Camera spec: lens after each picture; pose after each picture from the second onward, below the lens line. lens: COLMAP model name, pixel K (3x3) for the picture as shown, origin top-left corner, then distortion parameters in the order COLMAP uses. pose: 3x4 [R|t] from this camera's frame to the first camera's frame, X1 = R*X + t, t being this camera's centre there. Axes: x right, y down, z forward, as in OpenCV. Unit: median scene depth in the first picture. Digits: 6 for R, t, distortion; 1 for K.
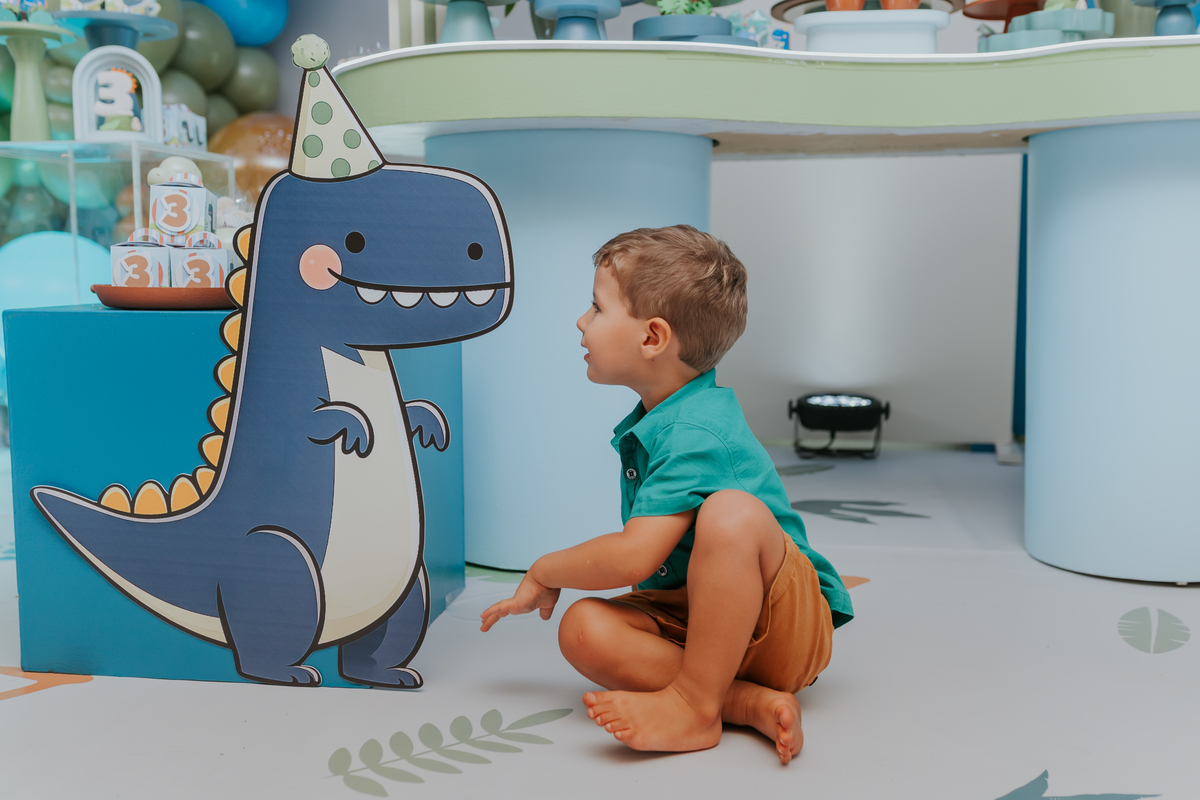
lens RADIAL K [[1199.3, 0, 625.0], [0, 1199.3, 404.3], [0, 0, 1]] dist [-0.006921, 0.015492]
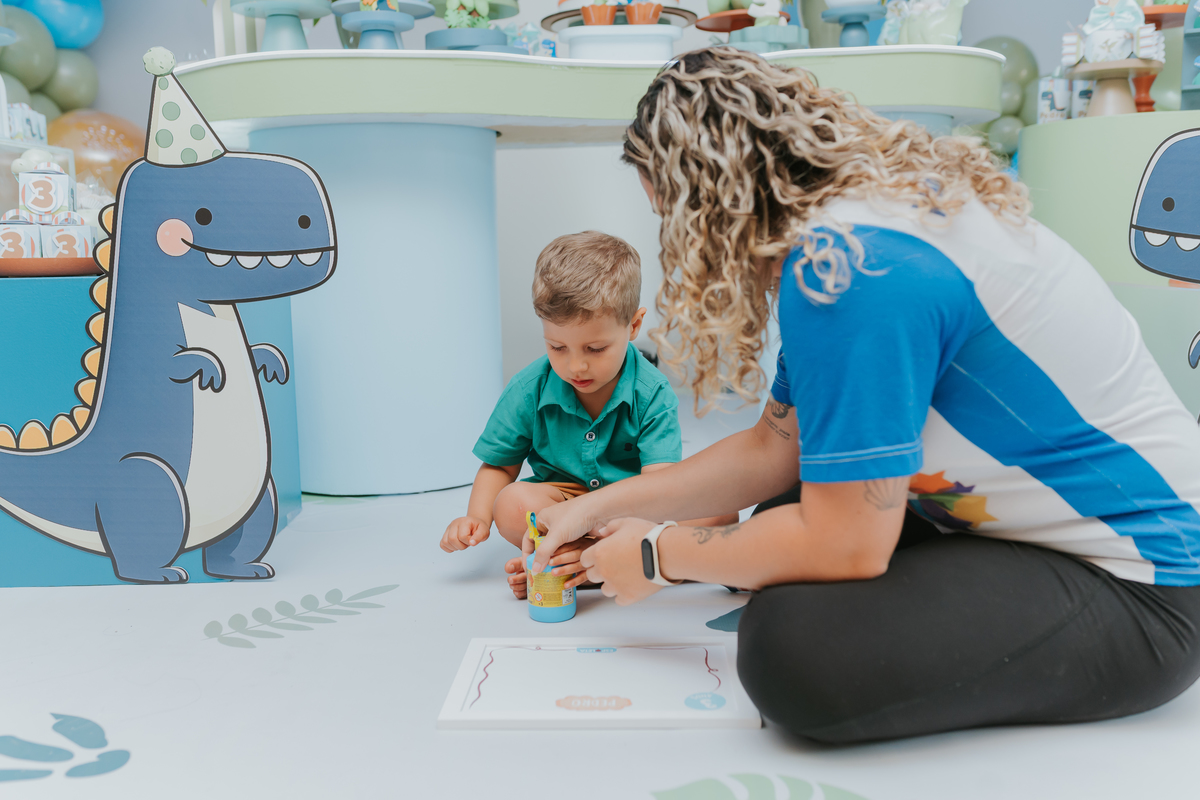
lens RADIAL K [[1151.4, 0, 600.0], [0, 1151.4, 400.0], [0, 0, 1]] dist [-0.005905, 0.013141]
pose [[0.988817, -0.040981, 0.143390, -0.000276], [0.039459, 0.999131, 0.013443, 0.050547], [-0.143816, -0.007635, 0.989575, -0.216697]]
